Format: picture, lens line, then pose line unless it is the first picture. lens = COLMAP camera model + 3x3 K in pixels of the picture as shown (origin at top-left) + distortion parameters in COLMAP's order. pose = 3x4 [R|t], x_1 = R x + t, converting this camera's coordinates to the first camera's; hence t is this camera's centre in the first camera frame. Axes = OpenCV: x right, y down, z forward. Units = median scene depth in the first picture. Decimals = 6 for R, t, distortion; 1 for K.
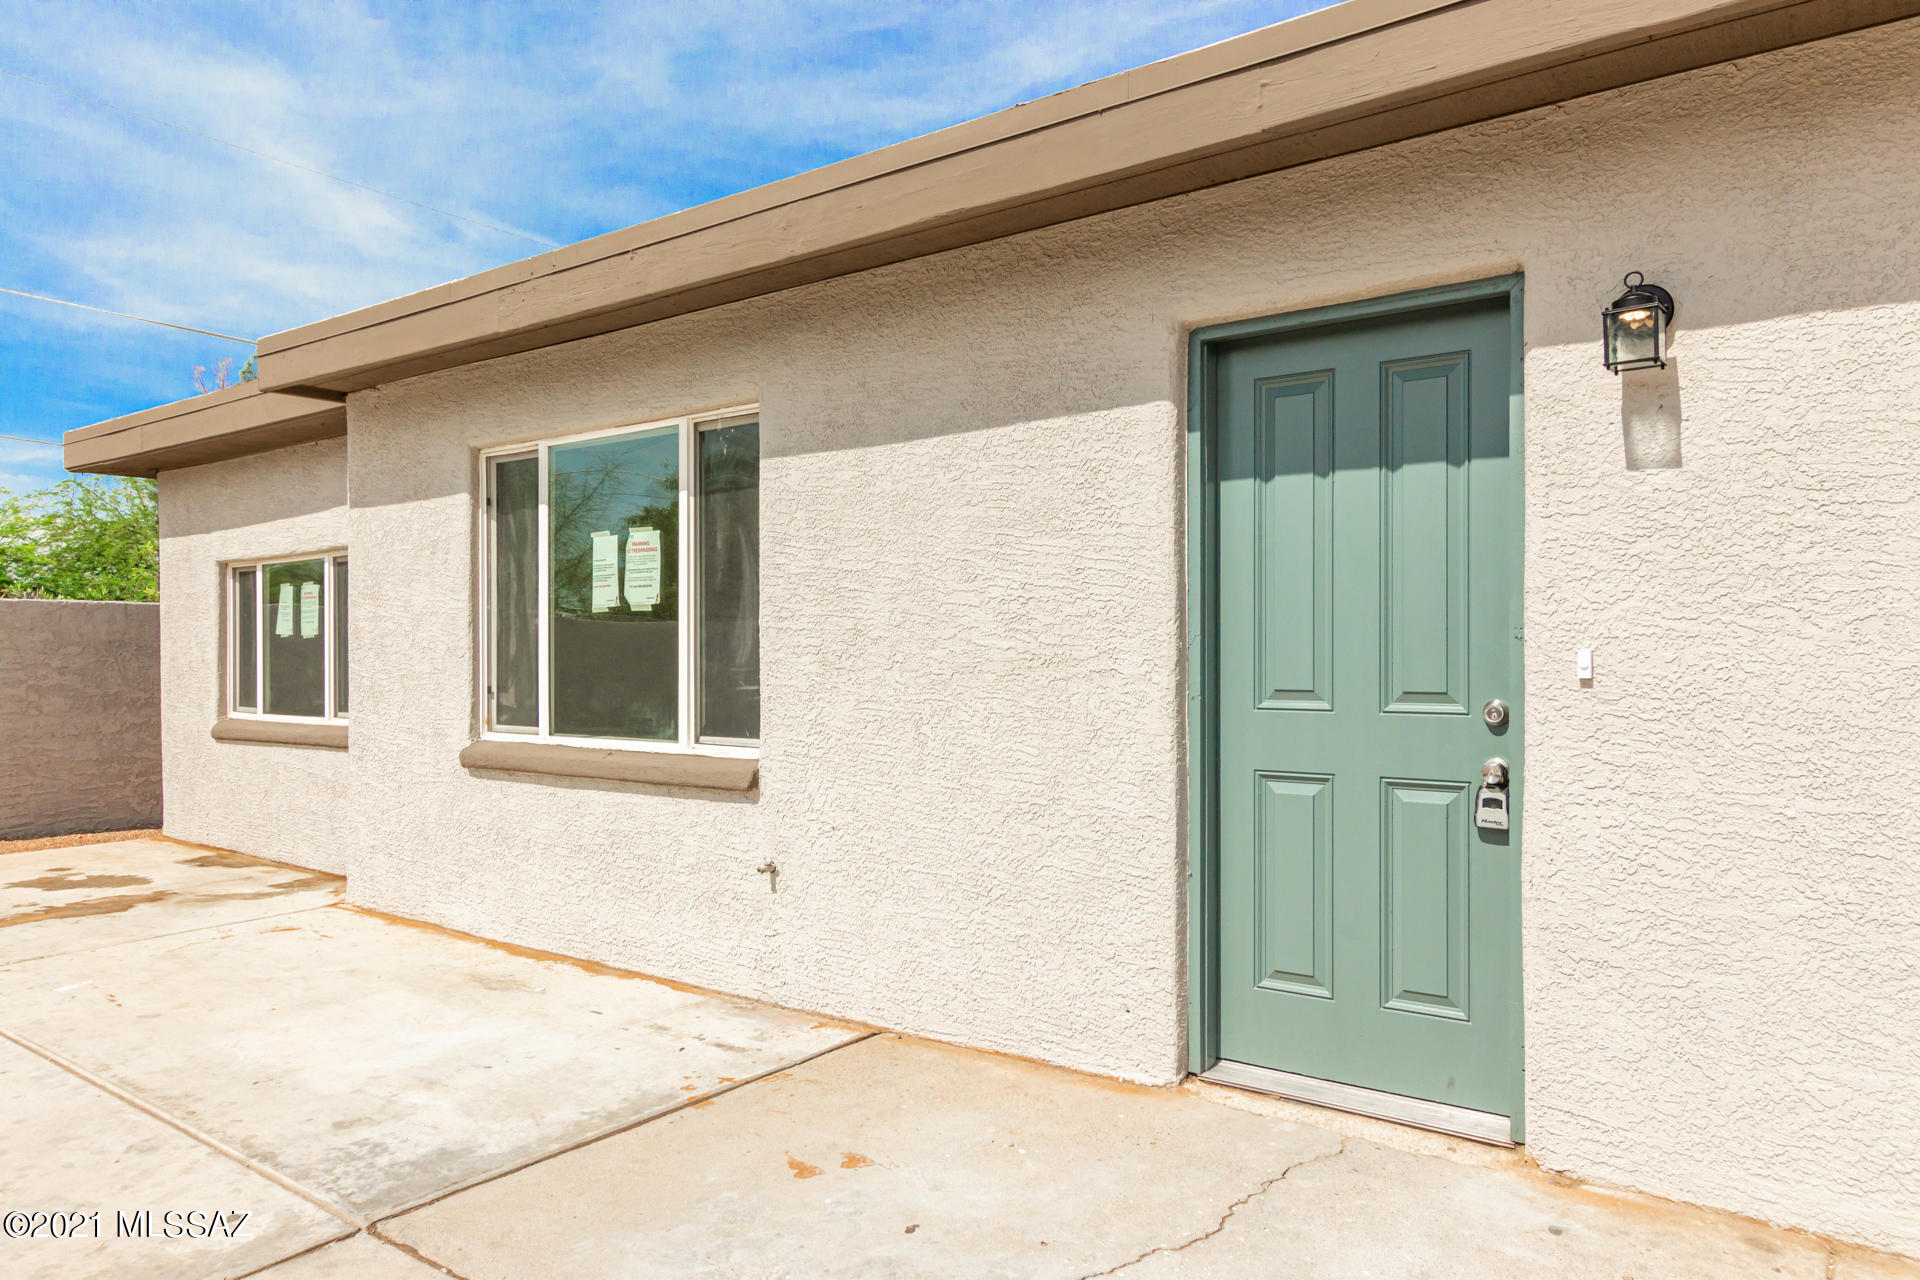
lens RADIAL K [[1176.1, 0, 972.0], [0, 1176.1, 645.9], [0, 0, 1]] dist [-0.027071, -0.003148]
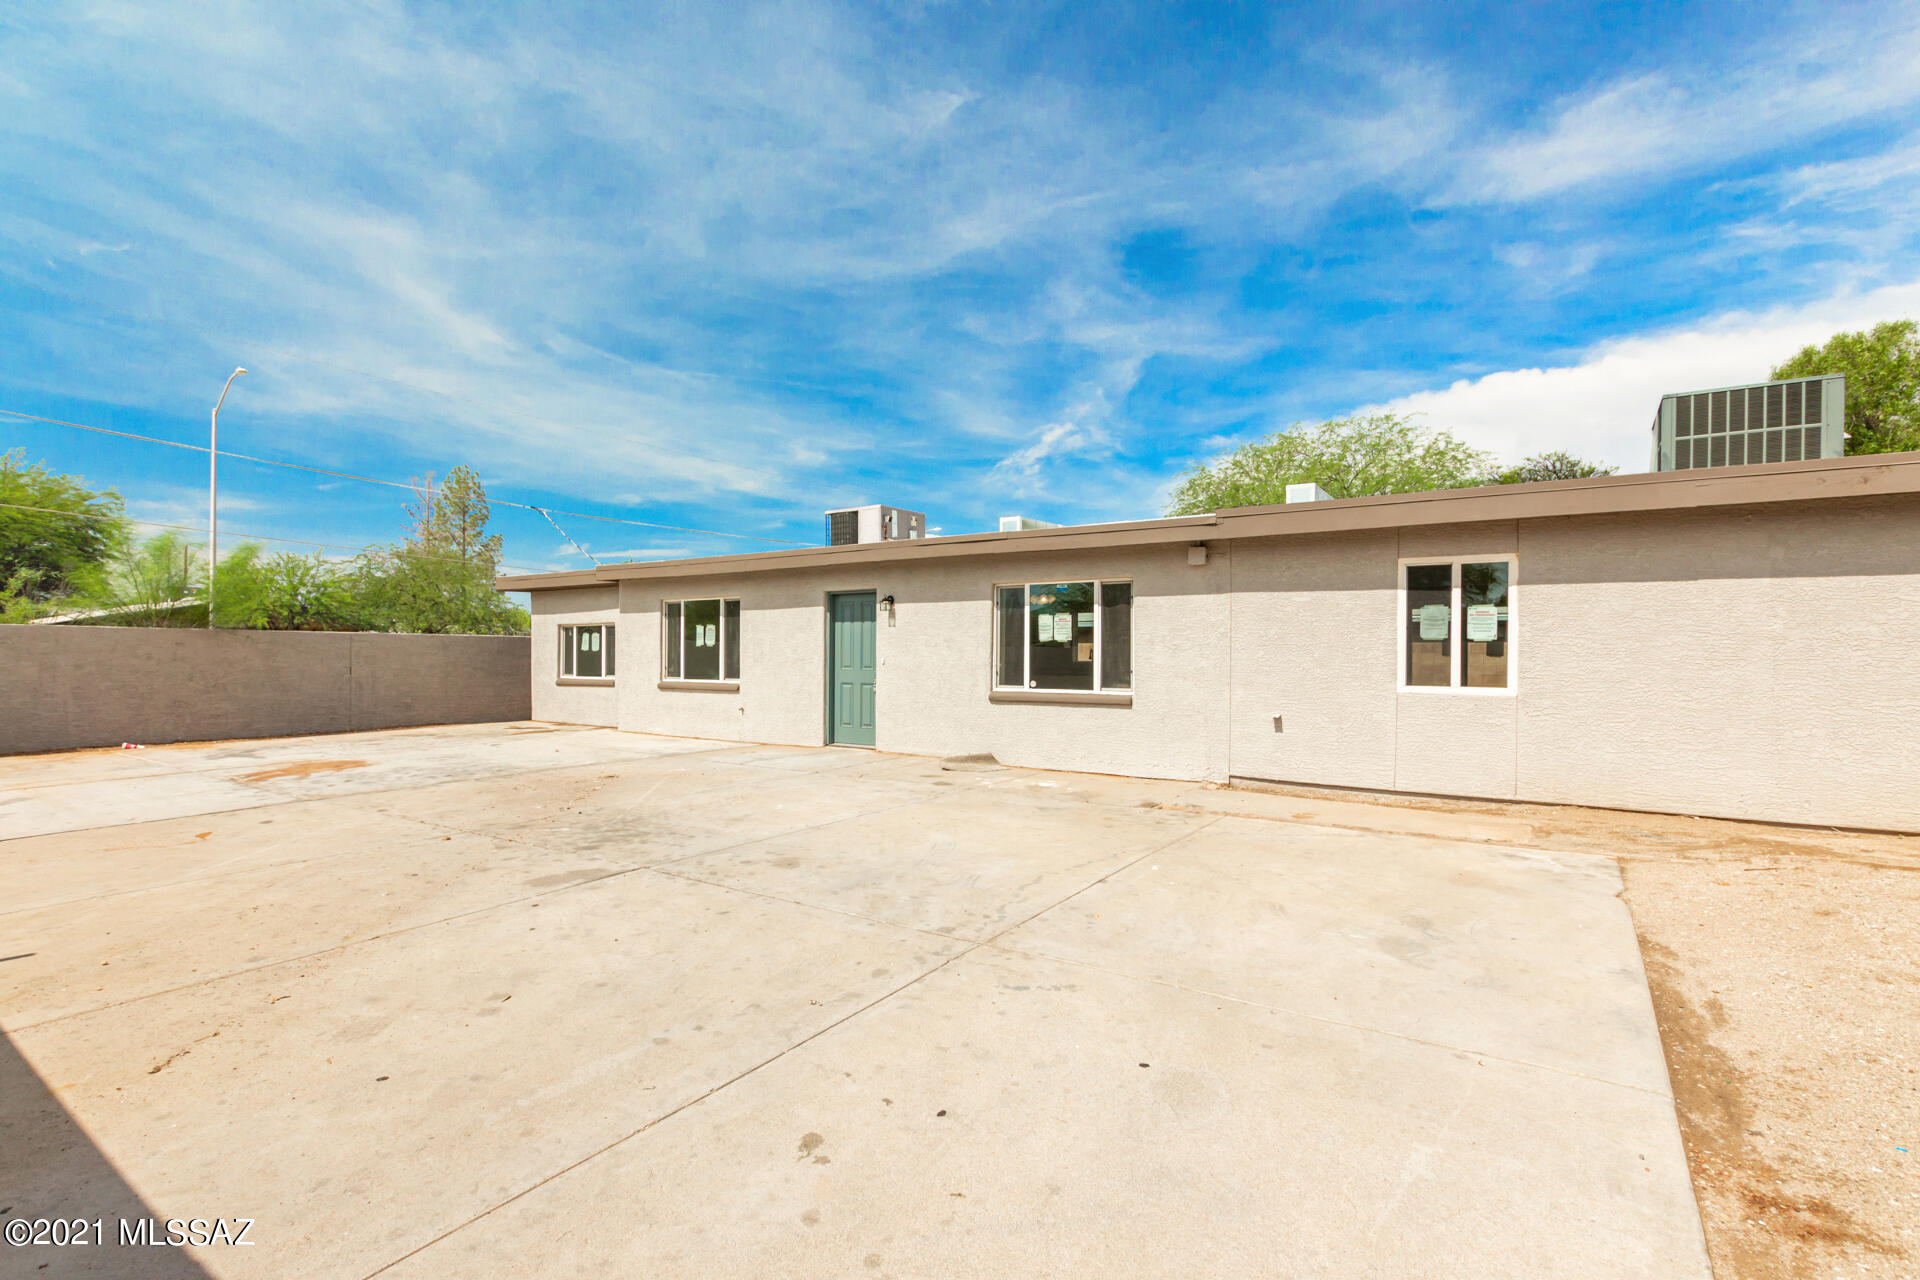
lens RADIAL K [[884.1, 0, 966.2], [0, 884.1, 653.0], [0, 0, 1]] dist [0.011249, -0.000815]
pose [[0.999239, 0.005062, 0.038667, 0.409388], [-0.005286, 0.999970, 0.005706, -0.026277], [-0.038636, -0.005906, 0.999236, -1.772622]]
